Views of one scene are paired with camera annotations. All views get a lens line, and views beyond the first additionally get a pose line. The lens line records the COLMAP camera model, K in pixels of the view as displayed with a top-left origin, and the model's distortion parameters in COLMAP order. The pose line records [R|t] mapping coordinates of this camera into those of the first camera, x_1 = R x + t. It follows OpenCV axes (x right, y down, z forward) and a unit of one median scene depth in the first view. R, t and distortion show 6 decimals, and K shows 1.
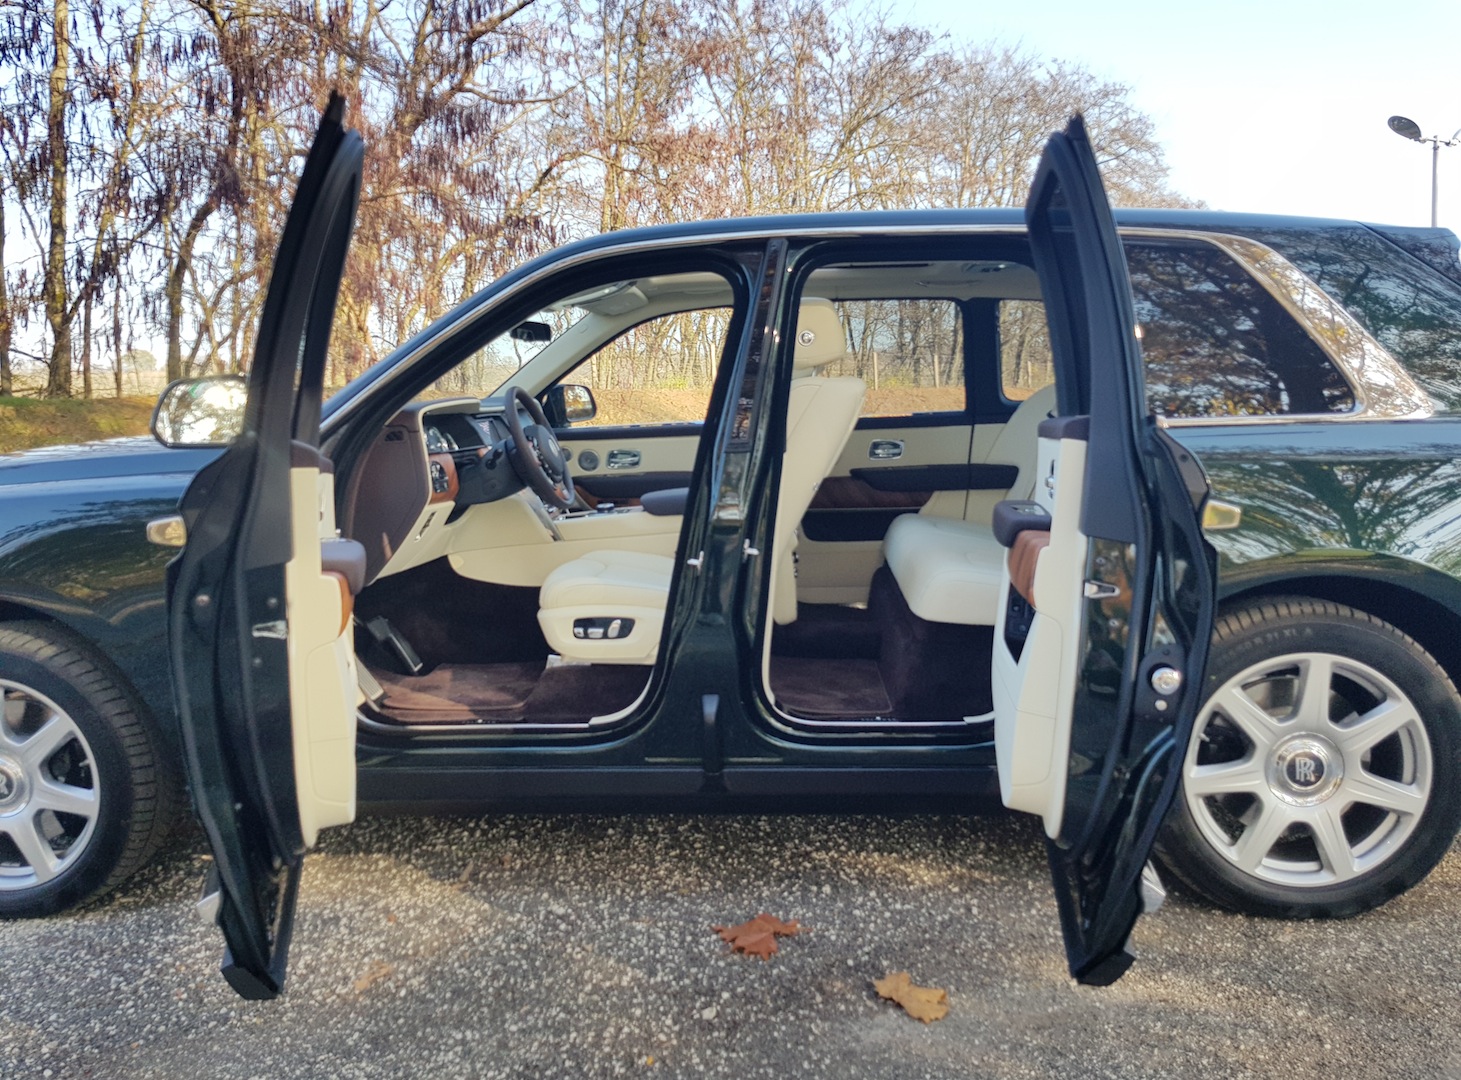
lens RADIAL K [[1160.6, 0, 730.5], [0, 1160.6, 540.0], [0, 0, 1]] dist [0.178108, -0.279772]
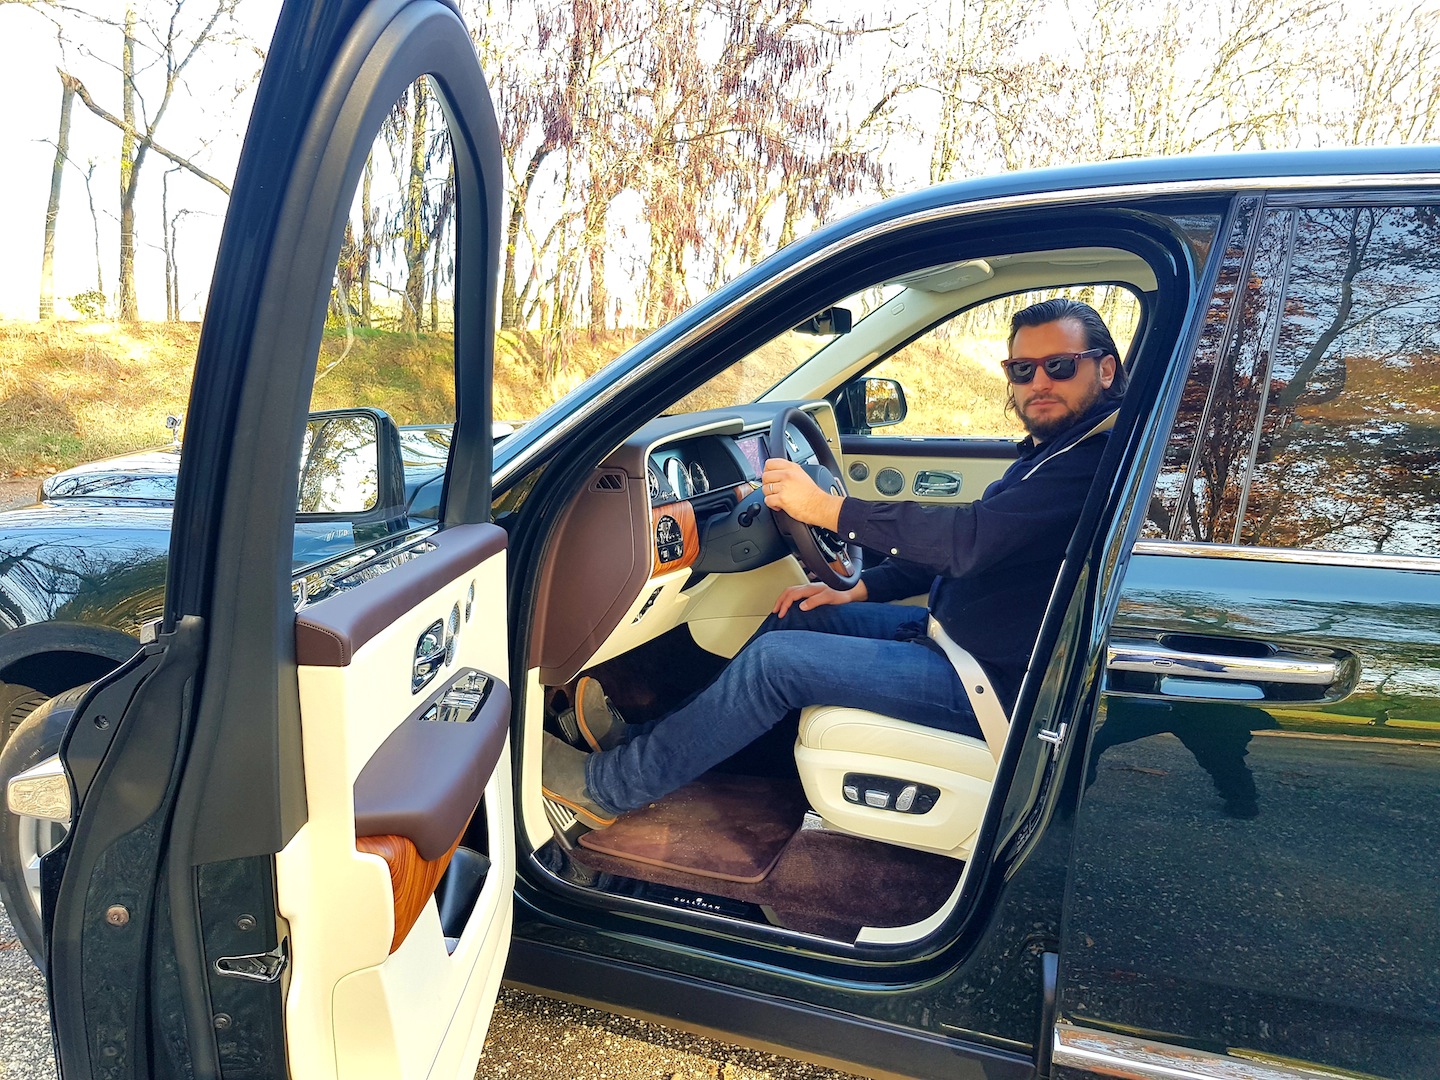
lens RADIAL K [[1111.9, 0, 723.1], [0, 1111.9, 515.4], [0, 0, 1]] dist [0.077495, -0.082881]
pose [[0.961232, 0.086436, -0.261843, -0.035152], [-0.074668, 0.995714, 0.054583, -0.077616], [0.265439, -0.032915, 0.963566, 0.276739]]
